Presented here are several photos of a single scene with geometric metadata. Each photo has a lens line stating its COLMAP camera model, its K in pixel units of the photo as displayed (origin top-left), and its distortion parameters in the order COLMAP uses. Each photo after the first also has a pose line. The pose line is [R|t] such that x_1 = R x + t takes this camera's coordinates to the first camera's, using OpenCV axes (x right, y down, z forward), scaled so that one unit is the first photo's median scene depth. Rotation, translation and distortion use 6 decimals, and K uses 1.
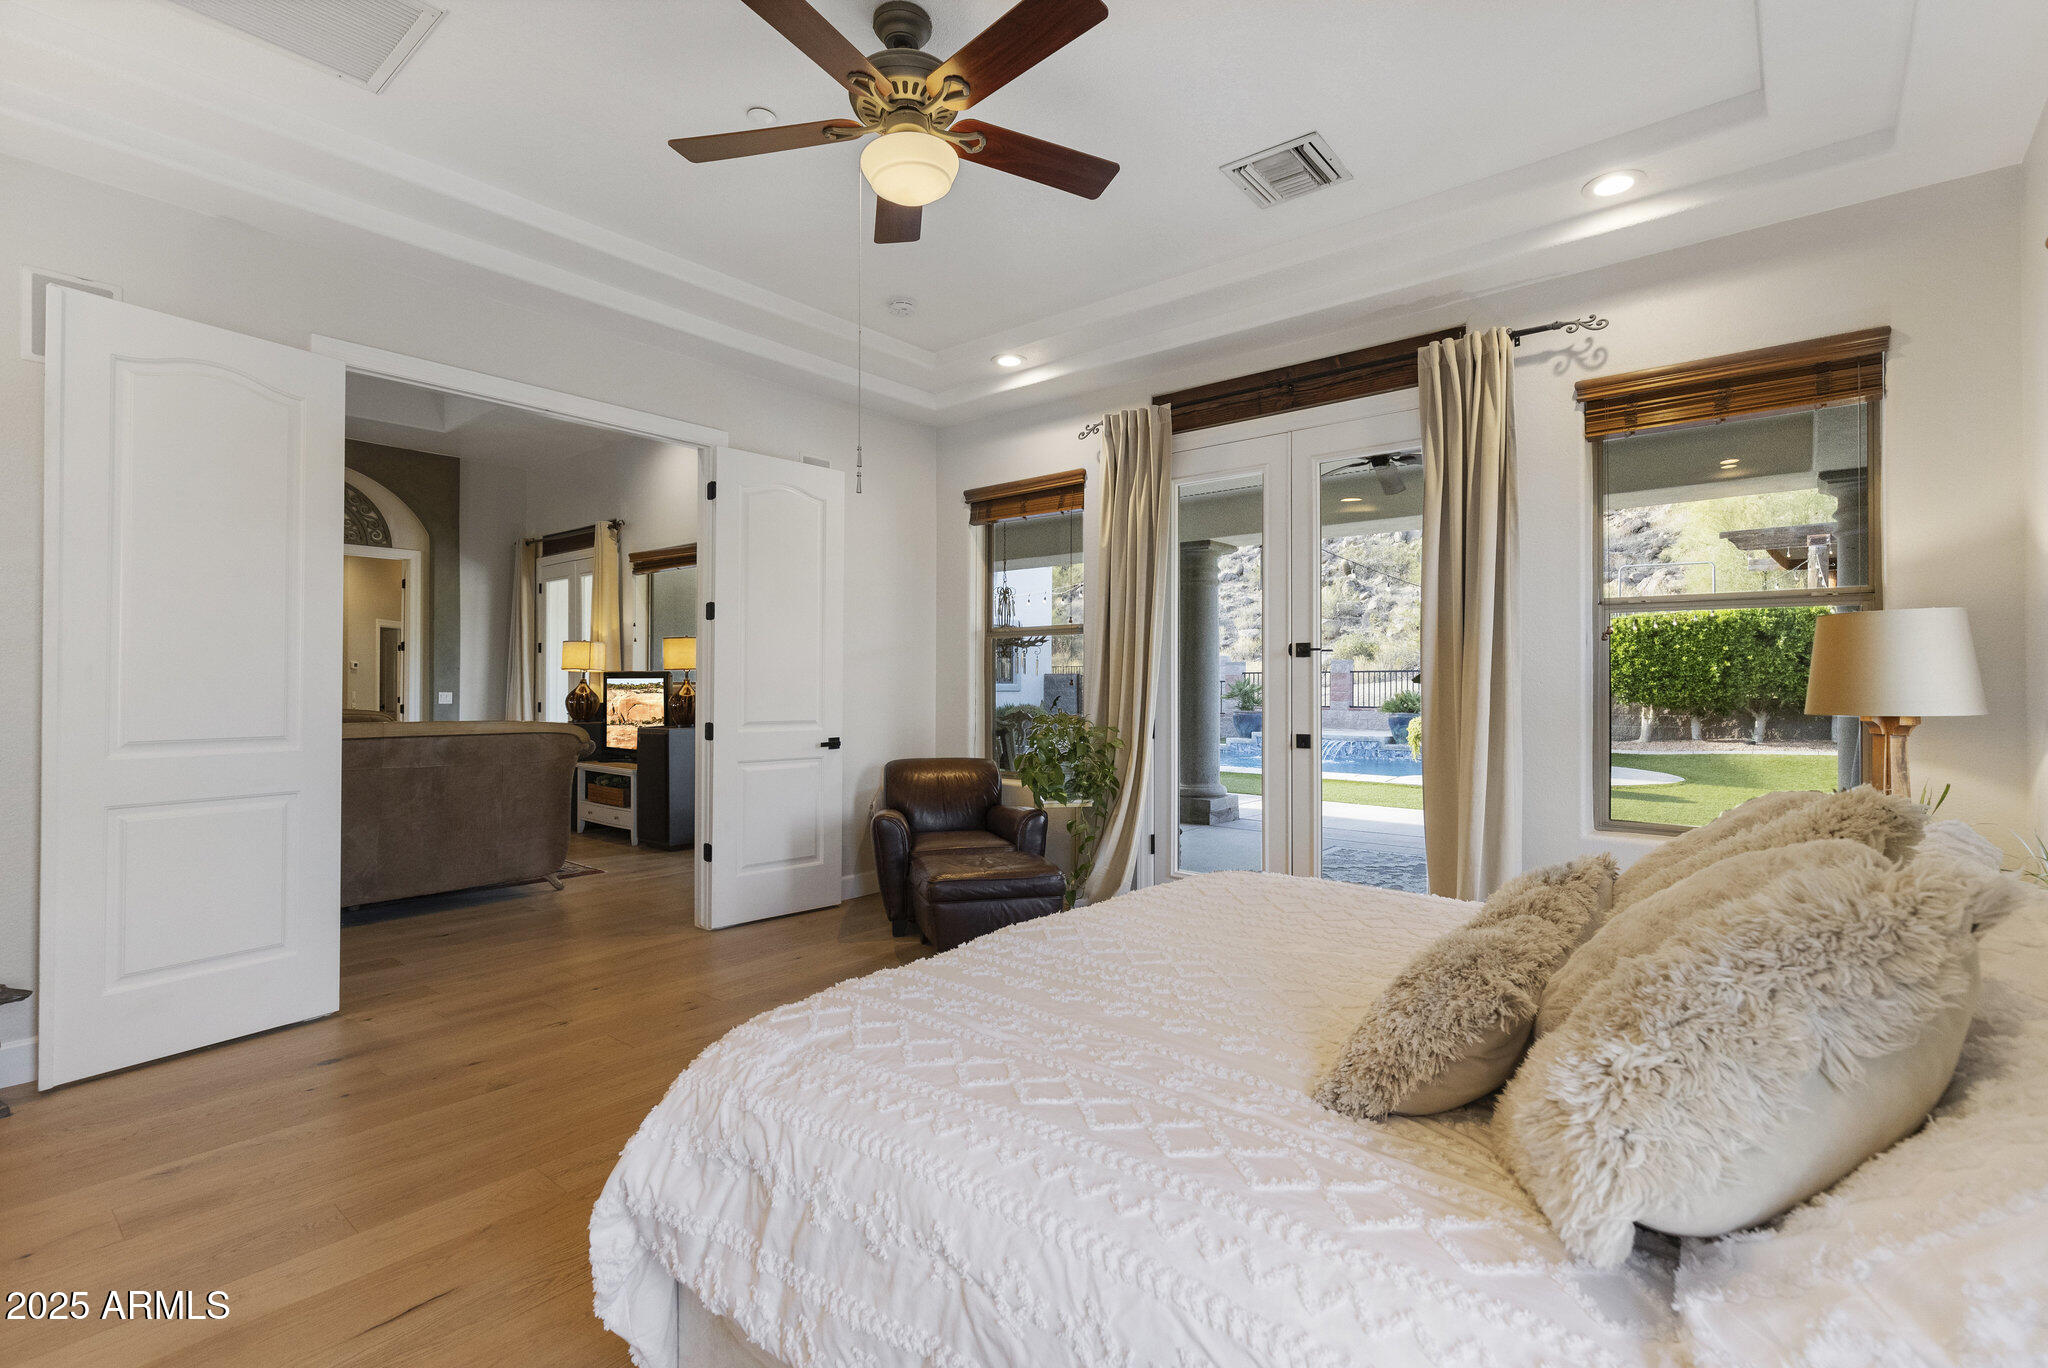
lens RADIAL K [[921.0, 0, 1040.8], [0, 921.0, 684.5], [0, 0, 1]] dist [0.004266, -0.001242]
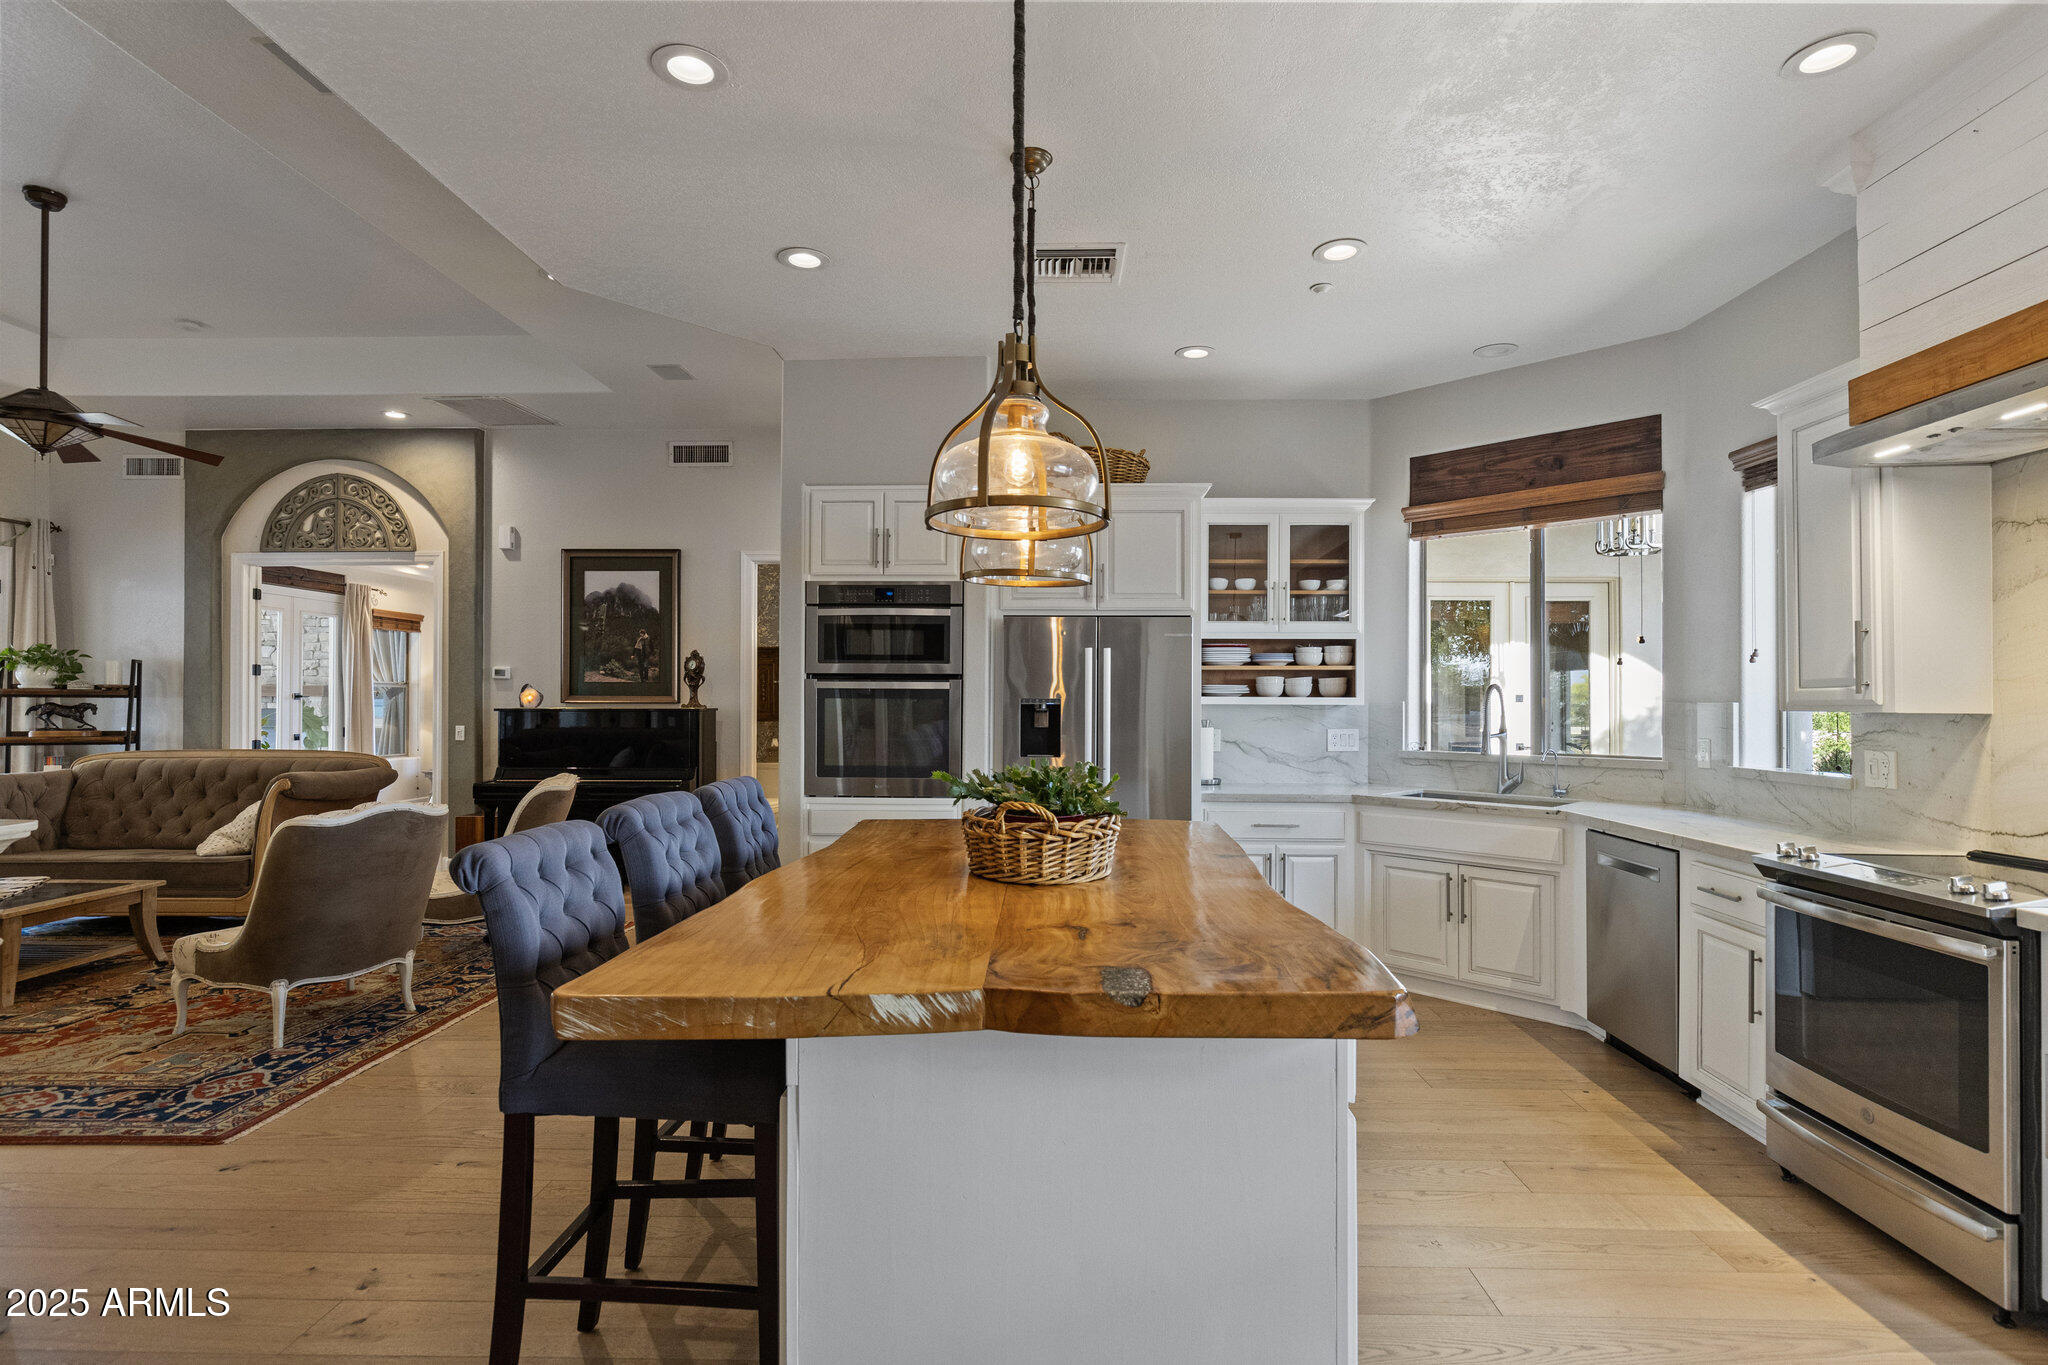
lens RADIAL K [[999.4, 0, 1043.0], [0, 999.4, 689.3], [0, 0, 1]] dist [-0.003887, 0.001339]
pose [[-0.621933, 0.004863, 0.783056, -2.690030], [-0.001434, 0.999972, -0.007350, -0.039544], [-0.783069, -0.005694, -0.621908, 1.072722]]
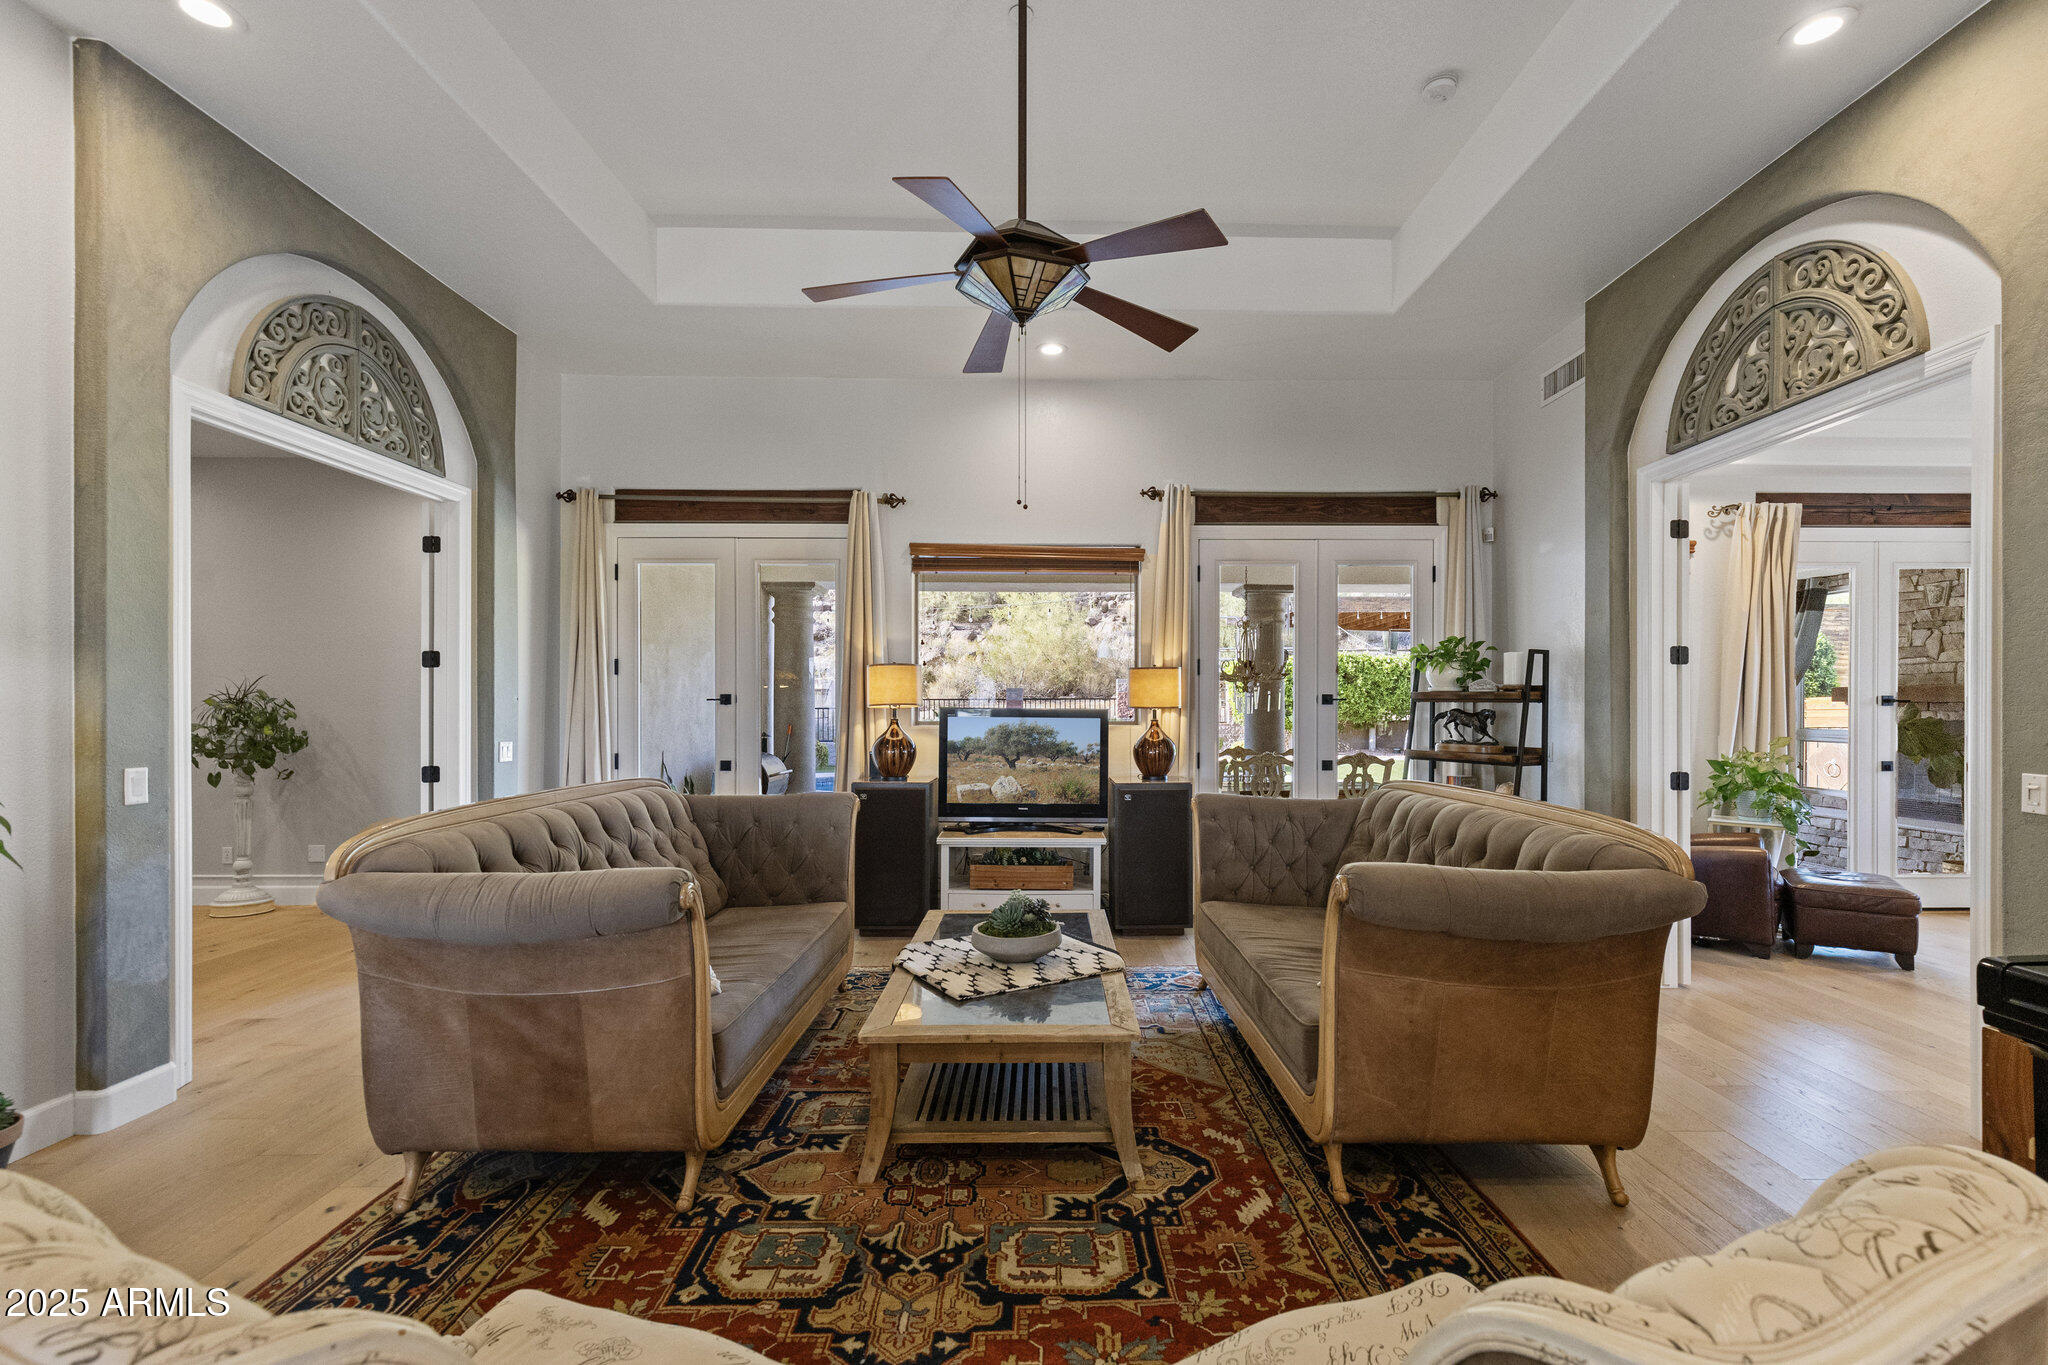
lens RADIAL K [[924.4, 0, 1051.1], [0, 924.4, 707.1], [0, 0, 1]] dist [0.003207, 0.000066]
pose [[0.763866, -0.003126, 0.645367, -1.560095], [0.002452, 0.999995, 0.001942, -0.033091], [-0.645370, 0.000099, 0.763870, 0.735838]]
